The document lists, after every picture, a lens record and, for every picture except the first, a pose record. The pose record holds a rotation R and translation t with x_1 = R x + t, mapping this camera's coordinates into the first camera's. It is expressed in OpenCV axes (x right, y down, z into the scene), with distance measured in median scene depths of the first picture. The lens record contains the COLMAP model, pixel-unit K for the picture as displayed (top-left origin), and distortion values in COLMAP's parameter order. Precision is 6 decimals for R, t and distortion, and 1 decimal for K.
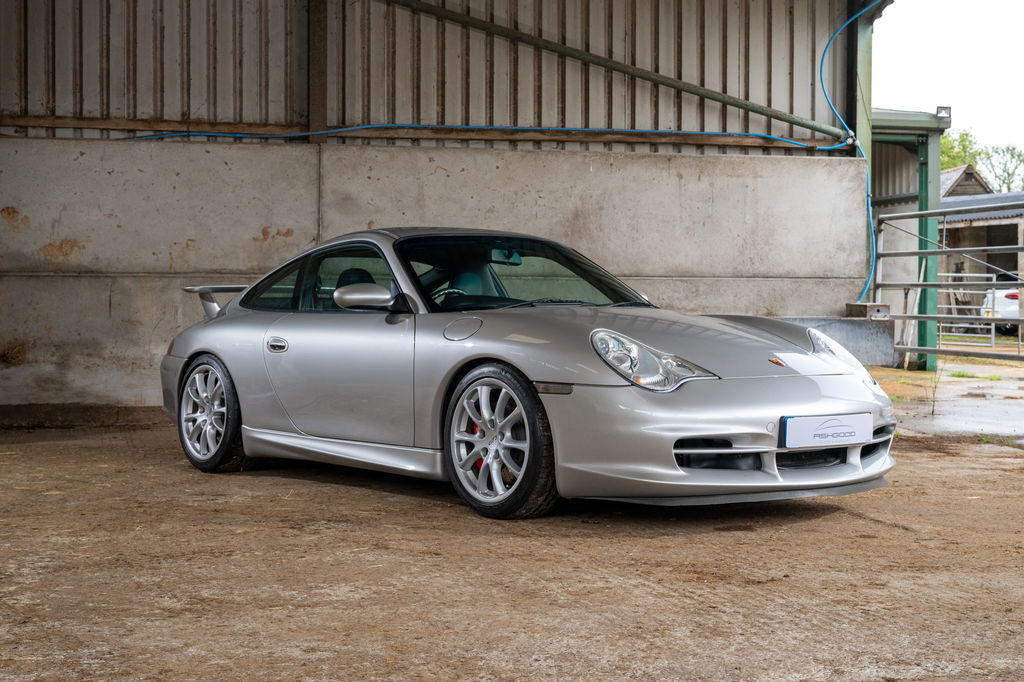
lens RADIAL K [[1450.8, 0, 497.8], [0, 1450.8, 340.2], [0, 0, 1]] dist [0.005226, 0.000000]
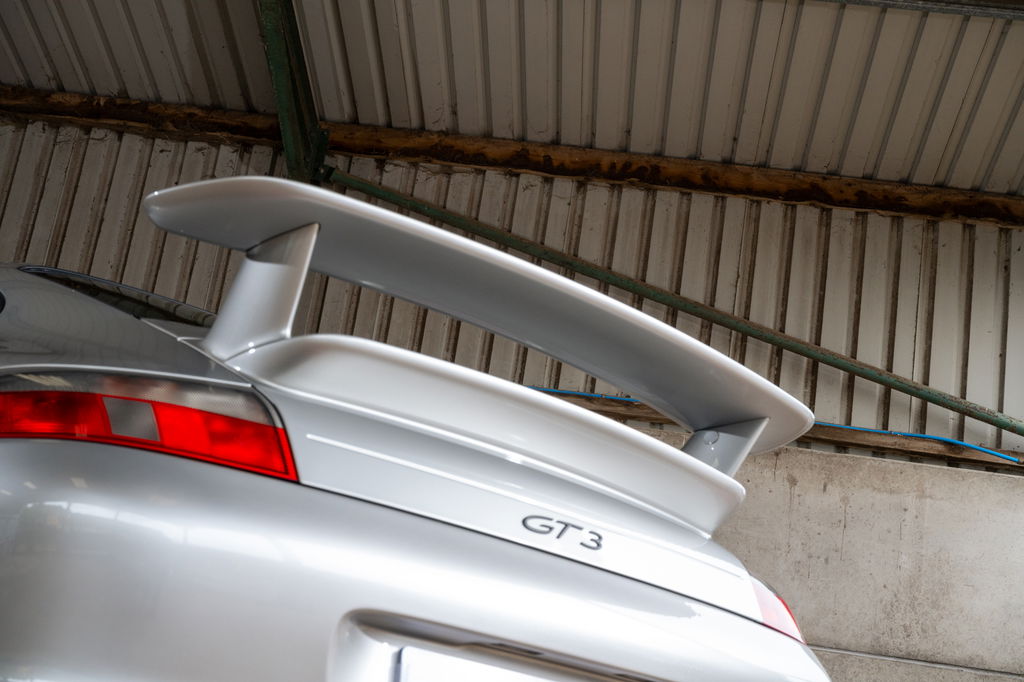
lens RADIAL K [[1414.9, 0, 513.9], [0, 1414.9, 348.3], [0, 0, 1]] dist [0.007118, 0.000000]
pose [[0.951020, 0.055279, -0.304145, 0.198534], [-0.151091, 0.941474, -0.301326, 0.038399], [0.269688, 0.332521, 0.903714, 0.394043]]
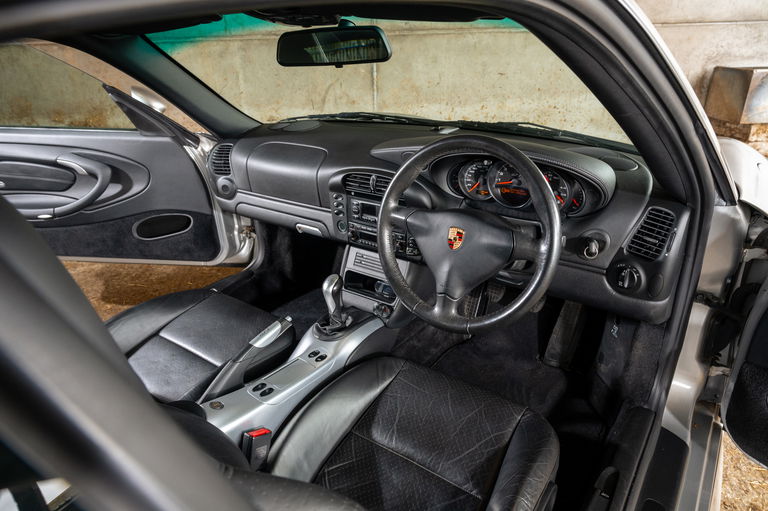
lens RADIAL K [[513.7, 0, 382.4], [0, 513.7, 259.6], [0, 0, 1]] dist [0.006190, 0.001828]
pose [[0.986281, 0.040388, -0.160057, -0.052596], [0.024404, 0.923278, 0.383357, -0.035329], [0.163260, -0.382004, 0.909626, 0.599171]]
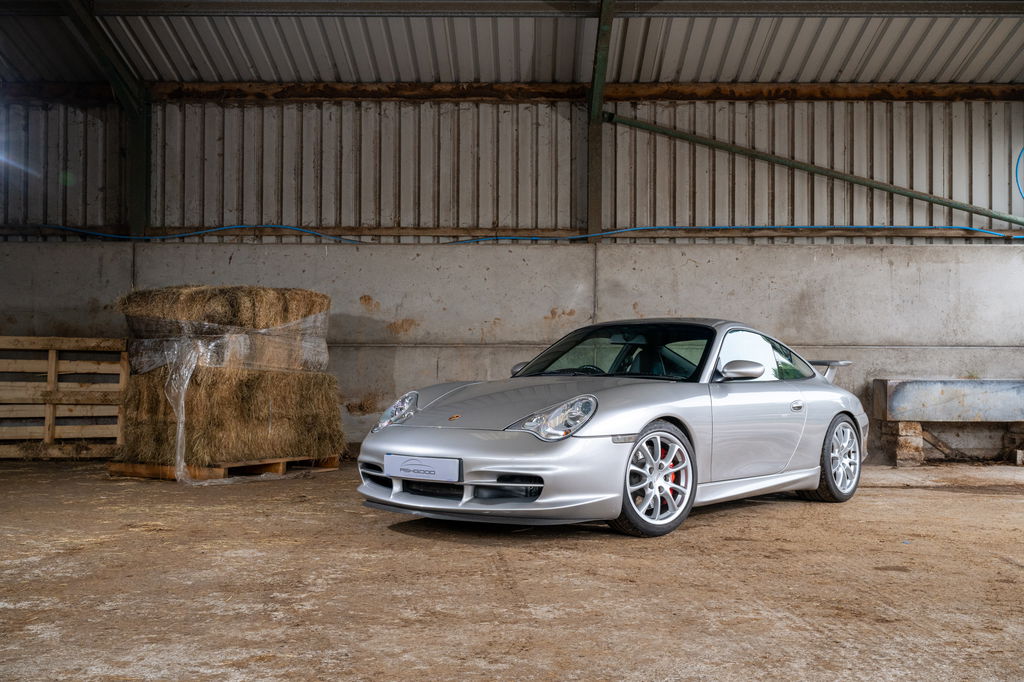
lens RADIAL K [[1135.8, 0, 516.8], [0, 1135.8, 347.6], [0, 0, 1]] dist [0.004758, 0.000000]
pose [[0.974395, -0.000320, -0.224845, 0.034622], [-0.007109, 0.999455, -0.032228, -0.009536], [0.224732, 0.033001, 0.973862, 0.004549]]
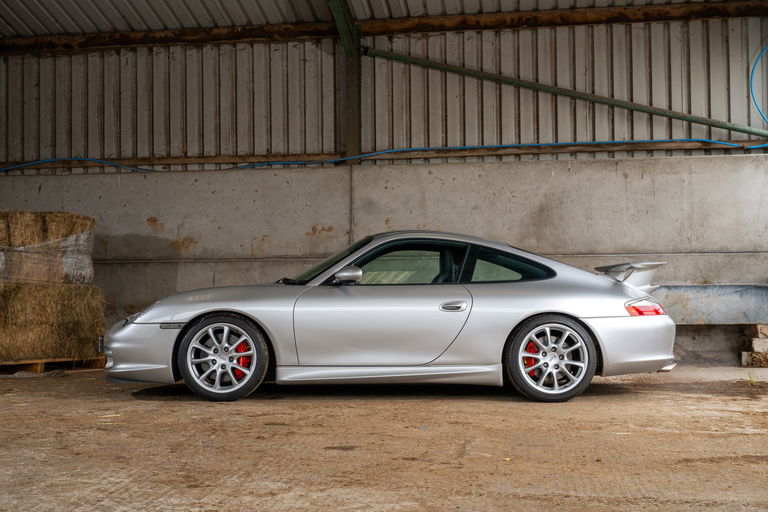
lens RADIAL K [[1060.4, 0, 369.8], [0, 1060.4, 250.0], [0, 0, 1]] dist [0.001697, 0.000000]
pose [[0.927852, -0.021988, -0.372300, 0.268381], [0.002889, 0.998654, -0.051781, 0.000849], [0.372937, 0.046970, 0.926667, 0.048632]]
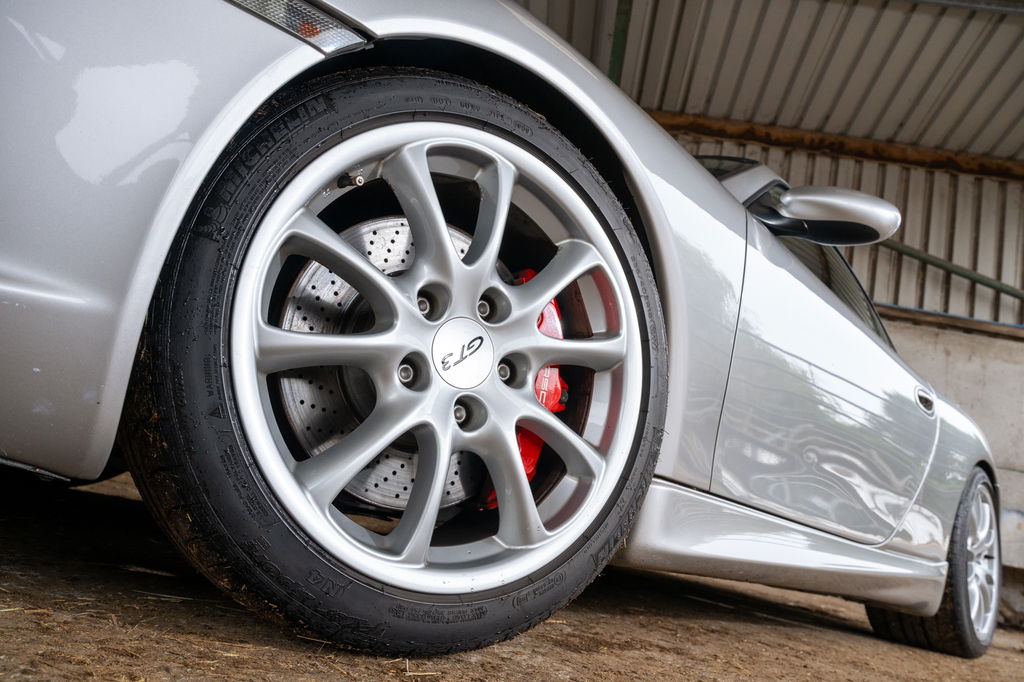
lens RADIAL K [[755.7, 0, 509.8], [0, 755.7, 342.9], [0, 0, 1]] dist [0.007165, -0.005484]
pose [[0.943875, 0.120782, -0.307426, 0.005469], [-0.193395, 0.956610, -0.217935, 0.046540], [0.267764, 0.265158, 0.926279, 0.465809]]
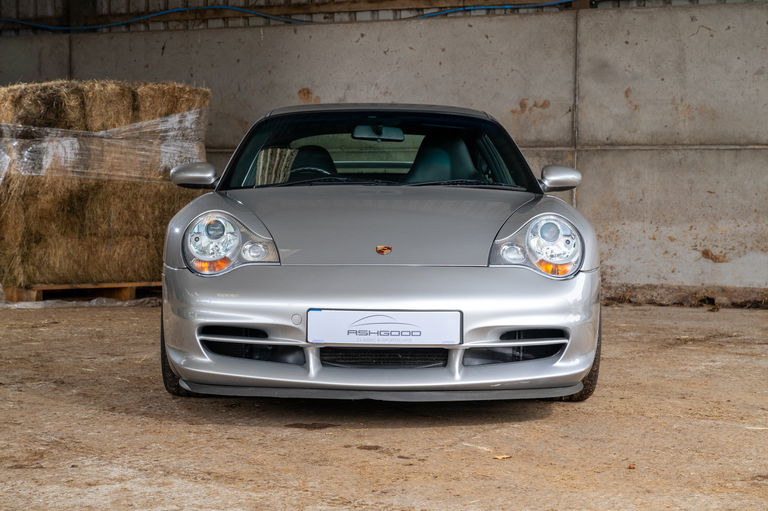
lens RADIAL K [[1514.0, 0, 385.8], [0, 1514.0, 254.0], [0, 0, 1]] dist [0.012518, 0.000000]
pose [[0.788393, 0.032700, -0.614303, 0.383014], [-0.014082, 0.999284, 0.035121, -0.007585], [0.615011, -0.019039, 0.788289, 0.127209]]
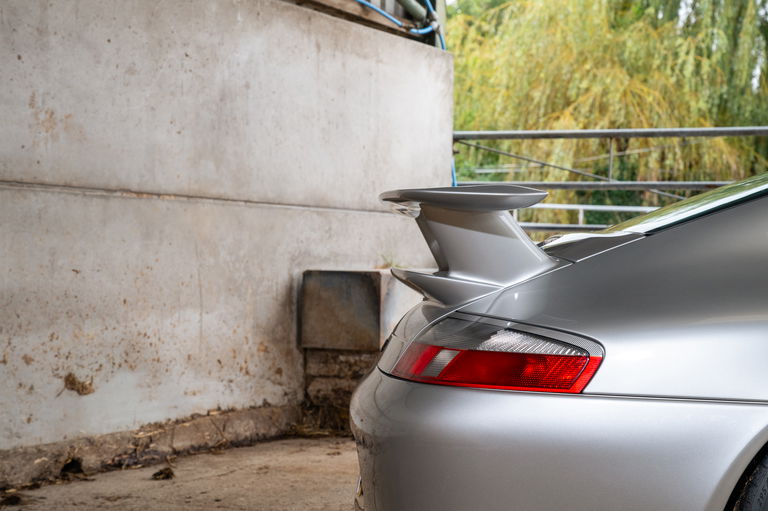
lens RADIAL K [[1514.0, 0, 383.8], [0, 1514.0, 259.9], [0, 0, 1]] dist [0.012518, 0.000000]
pose [[0.638490, 0.006721, 0.769601, -0.368144], [0.006162, 0.999885, -0.013844, -0.011572], [-0.769606, 0.013581, 0.638375, 0.570562]]
